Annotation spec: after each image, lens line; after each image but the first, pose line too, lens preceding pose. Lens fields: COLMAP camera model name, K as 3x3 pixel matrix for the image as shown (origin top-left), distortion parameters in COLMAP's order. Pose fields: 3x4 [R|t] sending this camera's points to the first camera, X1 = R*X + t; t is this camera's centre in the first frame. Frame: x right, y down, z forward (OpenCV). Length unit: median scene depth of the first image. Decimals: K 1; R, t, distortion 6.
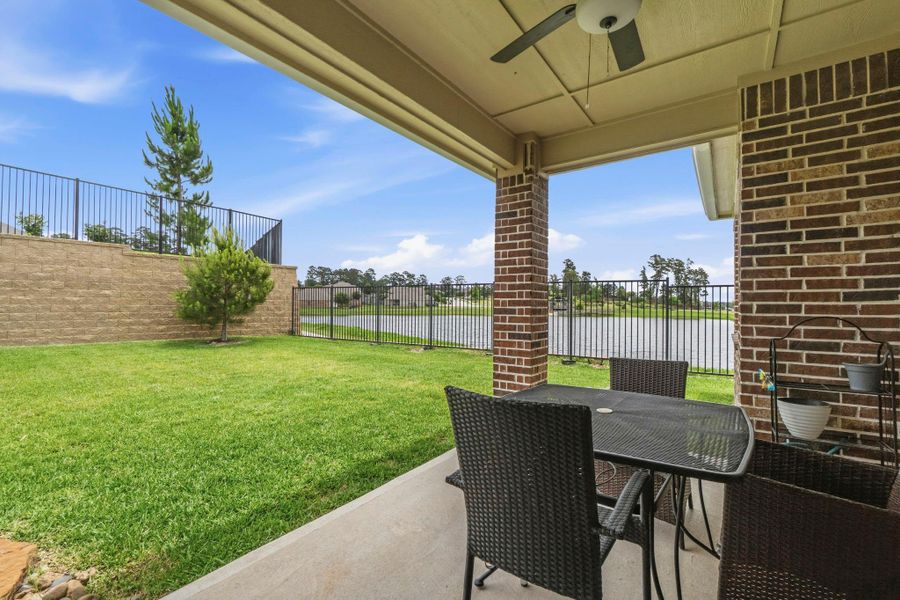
lens RADIAL K [[384.6, 0, 442.8], [0, 384.6, 303.7], [0, 0, 1]] dist [-0.006763, 0.002526]
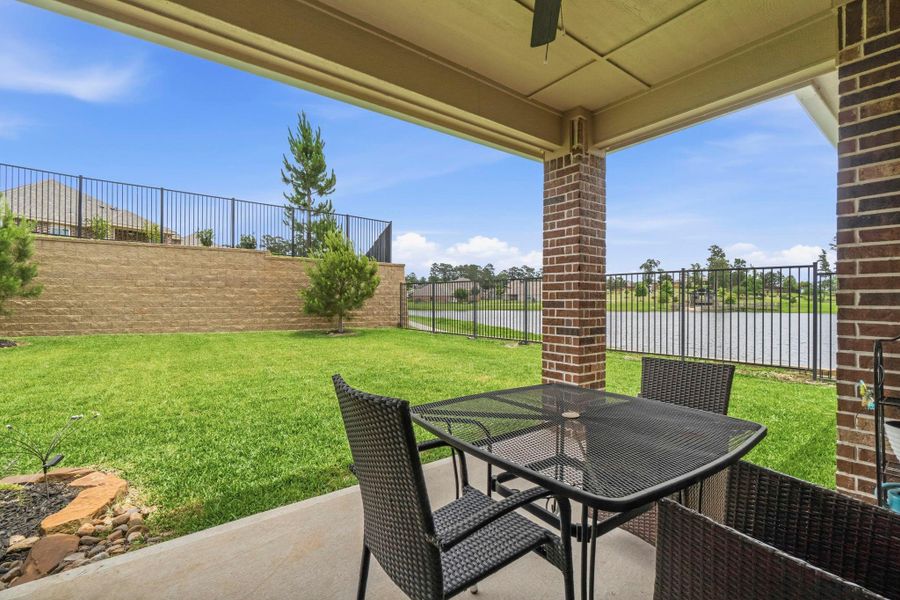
lens RADIAL K [[384.6, 0, 447.5], [0, 384.6, 301.3], [0, 0, 1]] dist [-0.006763, 0.002526]
pose [[0.956733, -0.004404, -0.290935, 0.182167], [0.006527, 0.999959, 0.006328, 0.005050], [0.290895, -0.007953, 0.956722, 0.035162]]
